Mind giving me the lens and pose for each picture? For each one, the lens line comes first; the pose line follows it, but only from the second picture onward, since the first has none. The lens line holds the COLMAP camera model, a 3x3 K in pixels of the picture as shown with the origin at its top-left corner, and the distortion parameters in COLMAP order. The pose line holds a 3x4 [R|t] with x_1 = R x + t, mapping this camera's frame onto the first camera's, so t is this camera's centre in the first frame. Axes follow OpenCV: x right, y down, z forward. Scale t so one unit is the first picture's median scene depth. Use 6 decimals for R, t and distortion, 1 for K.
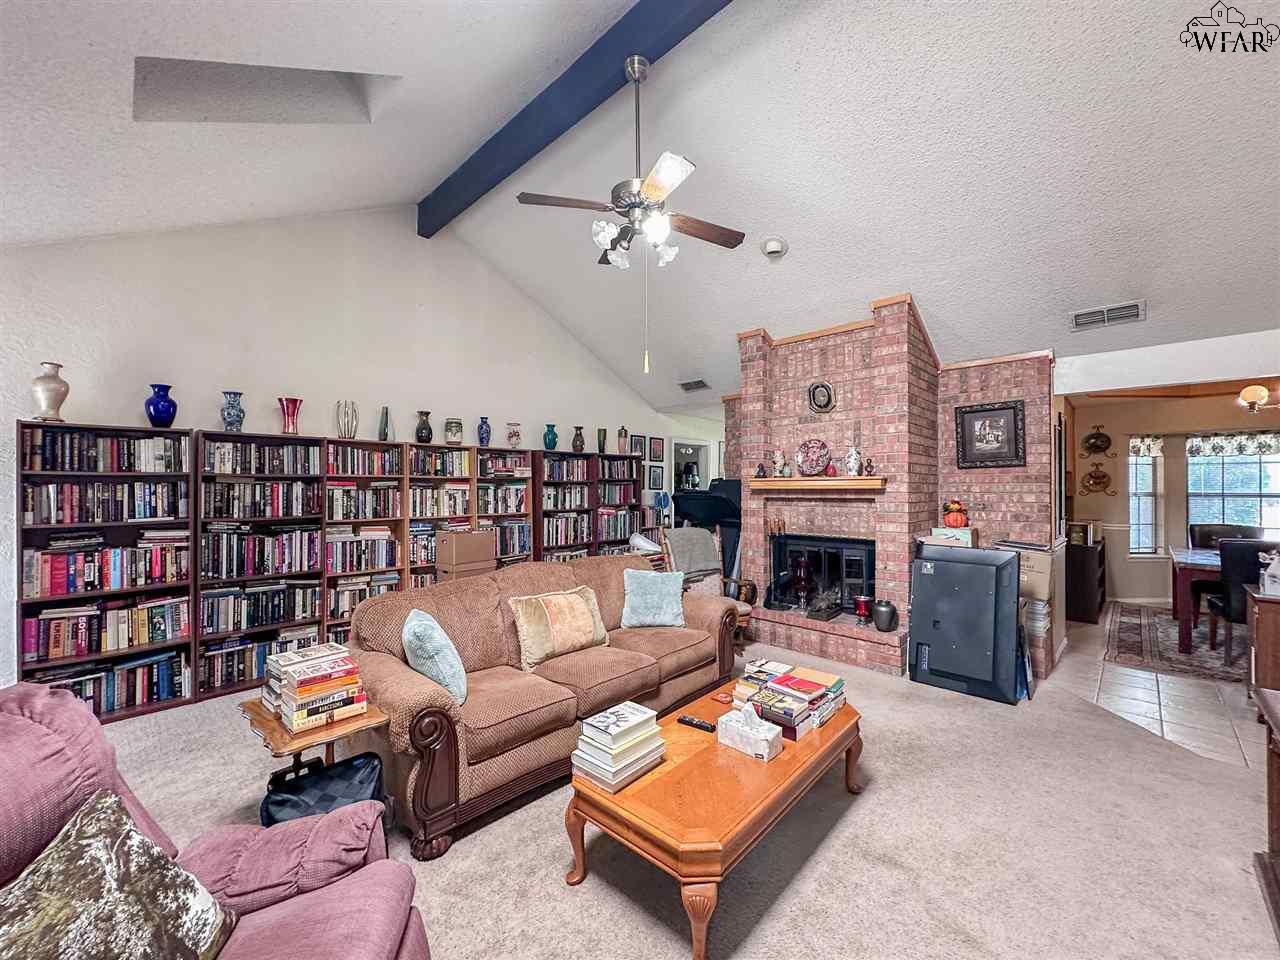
lens RADIAL K [[512.2, 0, 642.8], [0, 512.2, 480.7], [0, 0, 1]] dist [0.001527, 0.000576]
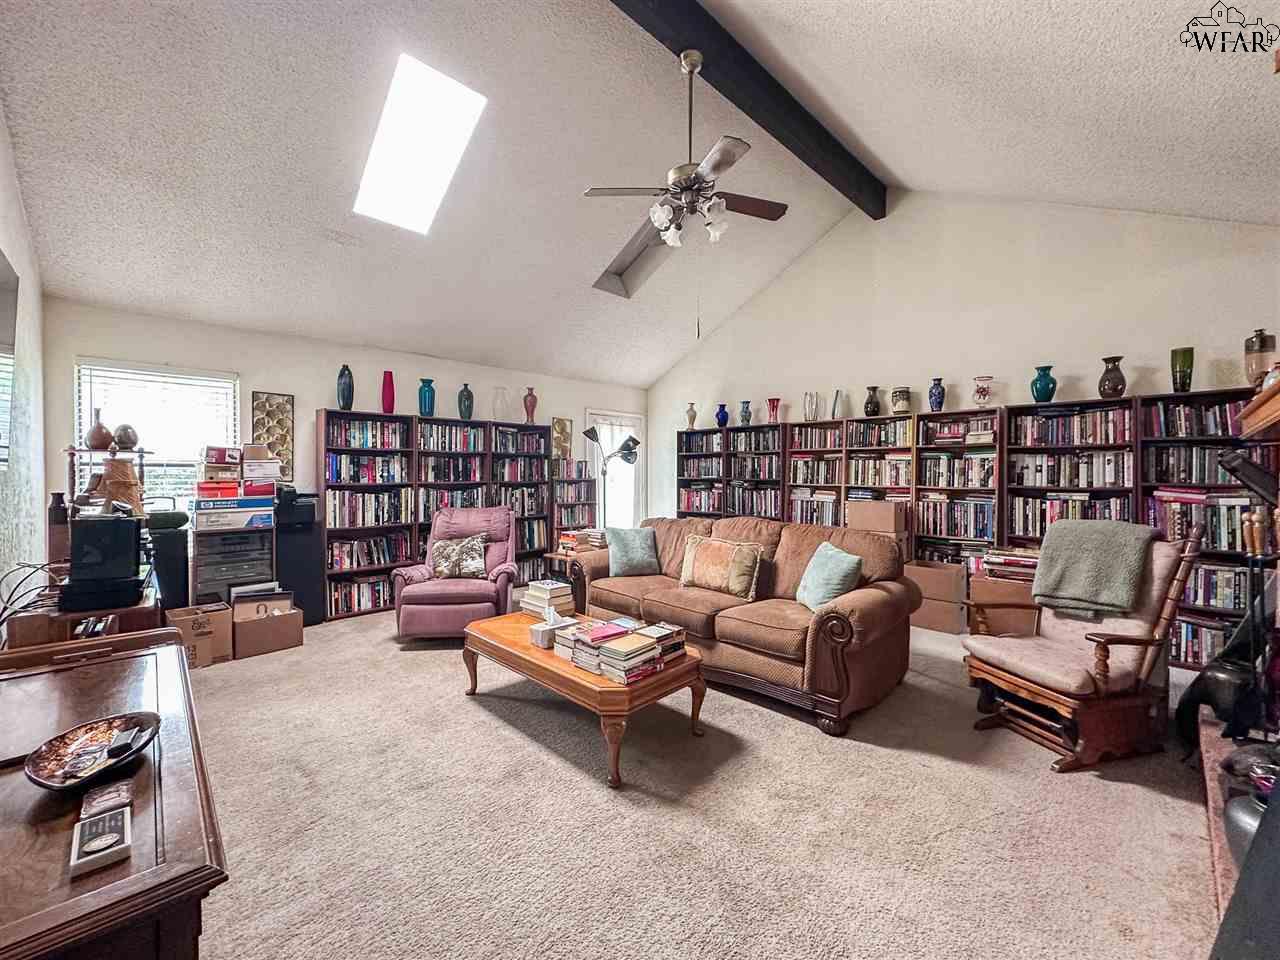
lens RADIAL K [[512.2, 0, 642.8], [0, 512.2, 480.7], [0, 0, 1]] dist [0.001527, 0.000576]
pose [[-0.044311, 0.015365, -0.998900, 0.674731], [0.003509, 0.999878, 0.015224, 0.042729], [0.999012, -0.002830, -0.044360, 0.585440]]
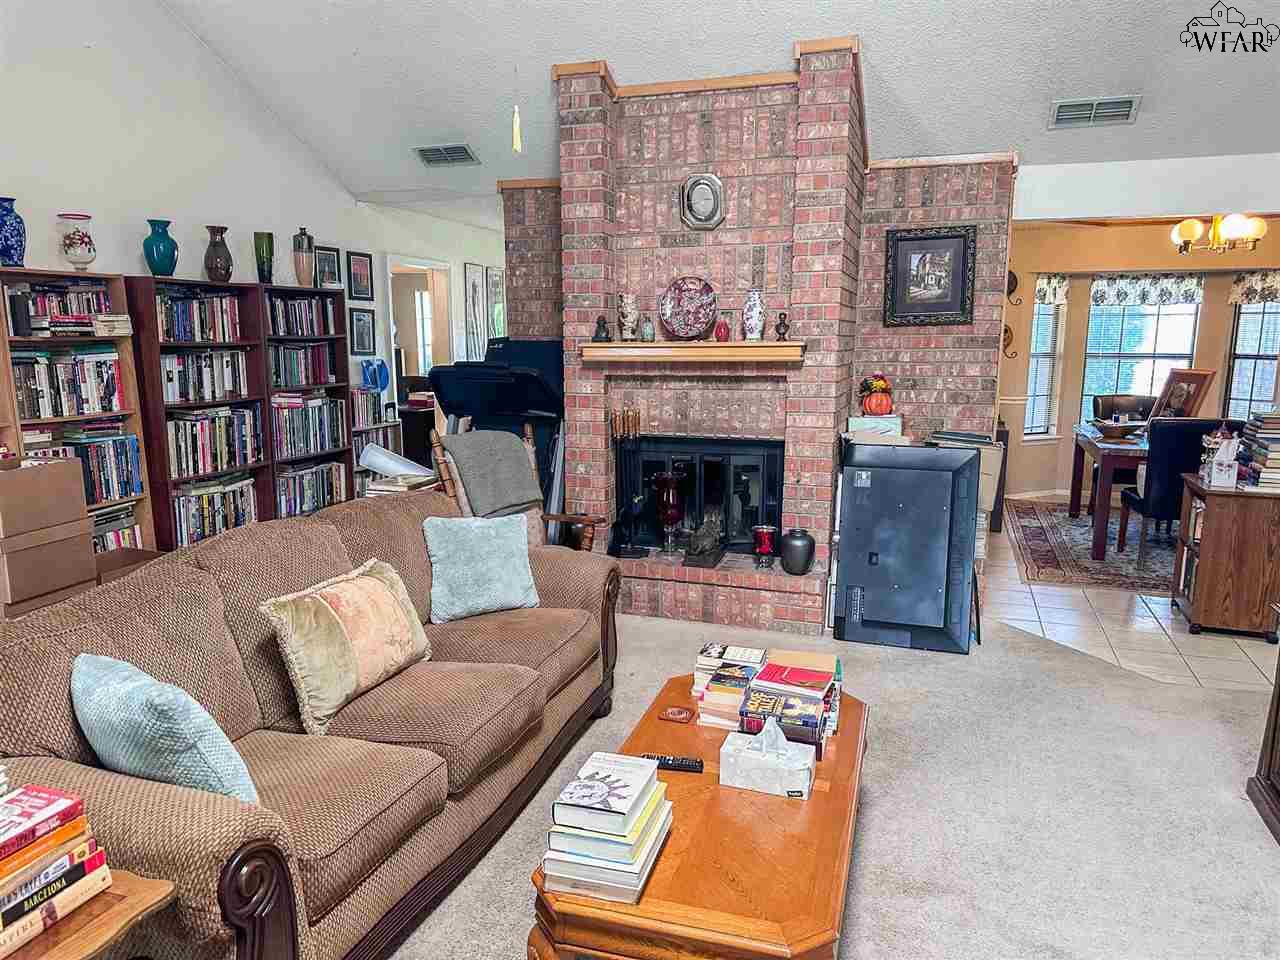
lens RADIAL K [[890.2, 0, 634.2], [0, 890.2, 495.2], [0, 0, 1]] dist [0.113126, -0.157363]
pose [[0.907484, -0.074377, 0.413450, -0.179122], [-0.004984, 0.982226, 0.187637, -0.025611], [-0.420057, -0.172338, 0.890984, 0.049328]]
